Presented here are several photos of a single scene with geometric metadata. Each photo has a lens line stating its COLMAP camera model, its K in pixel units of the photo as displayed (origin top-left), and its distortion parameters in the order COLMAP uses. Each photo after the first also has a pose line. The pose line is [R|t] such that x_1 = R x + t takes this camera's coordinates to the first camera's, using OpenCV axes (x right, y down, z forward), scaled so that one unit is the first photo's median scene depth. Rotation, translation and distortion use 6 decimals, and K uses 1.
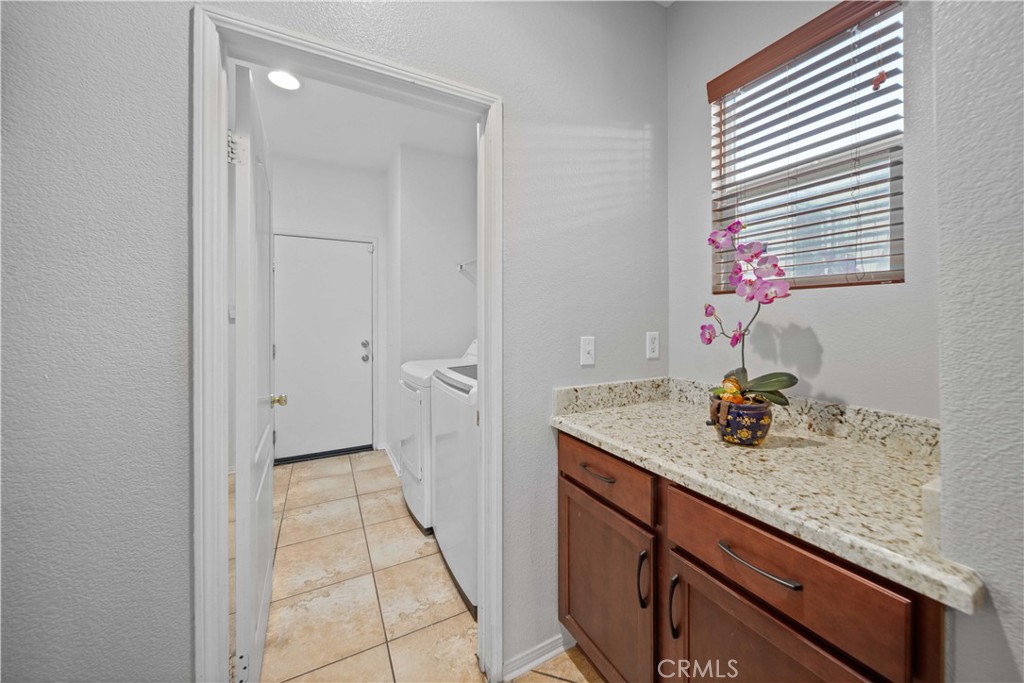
lens RADIAL K [[363.0, 0, 513.6], [0, 363.0, 319.4], [0, 0, 1]] dist [-0.000680, -0.000085]
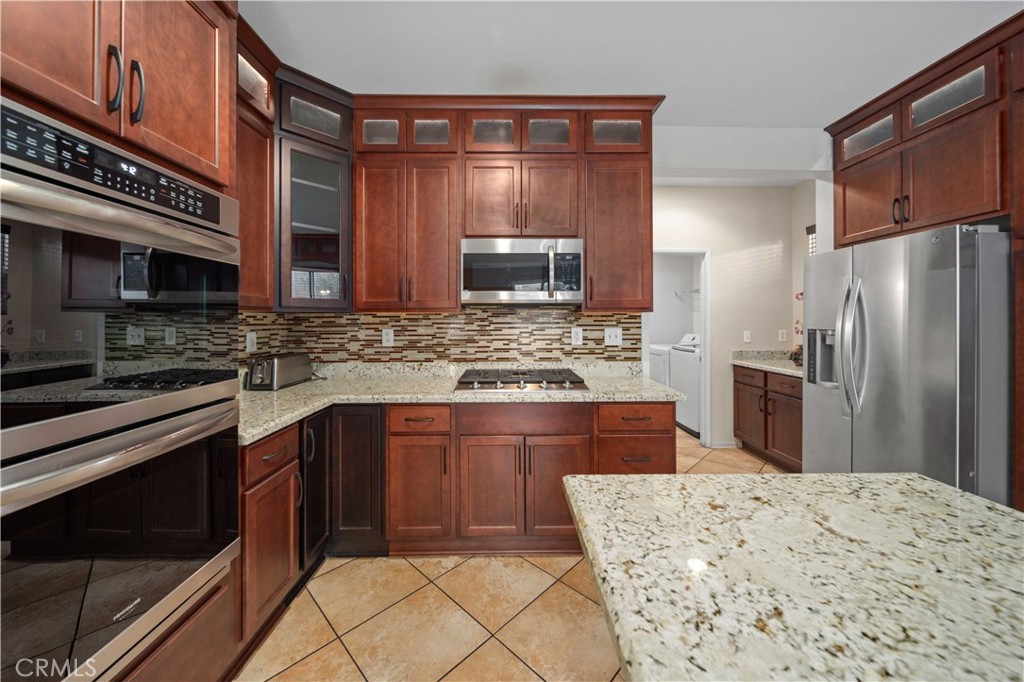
lens RADIAL K [[364.8, 0, 511.0], [0, 364.8, 319.3], [0, 0, 1]] dist [-0.000214, -0.000247]
pose [[0.890782, -0.002544, -0.454424, -0.112992], [0.001880, 0.999996, -0.001914, -0.037159], [0.454427, 0.000851, 0.890783, -2.056121]]
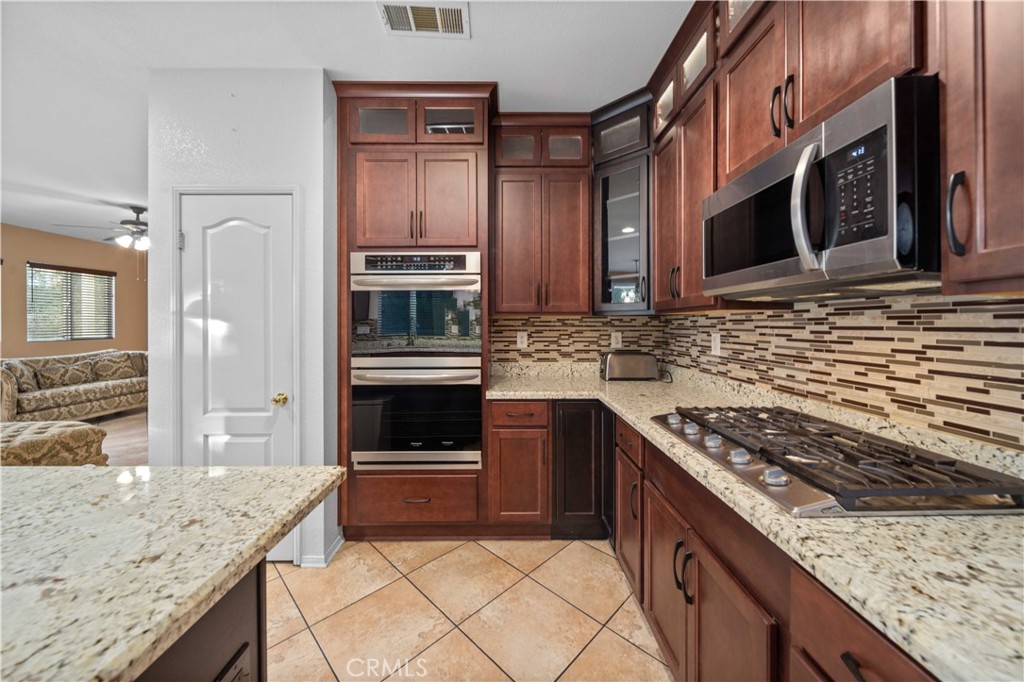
lens RADIAL K [[365.4, 0, 510.5], [0, 365.4, 323.8], [0, 0, 1]] dist [-0.002514, -0.000326]
pose [[-0.458813, 0.002268, -0.888530, 0.154126], [0.003135, 0.999995, 0.000933, -0.034936], [0.888527, -0.002357, -0.458818, -0.825120]]
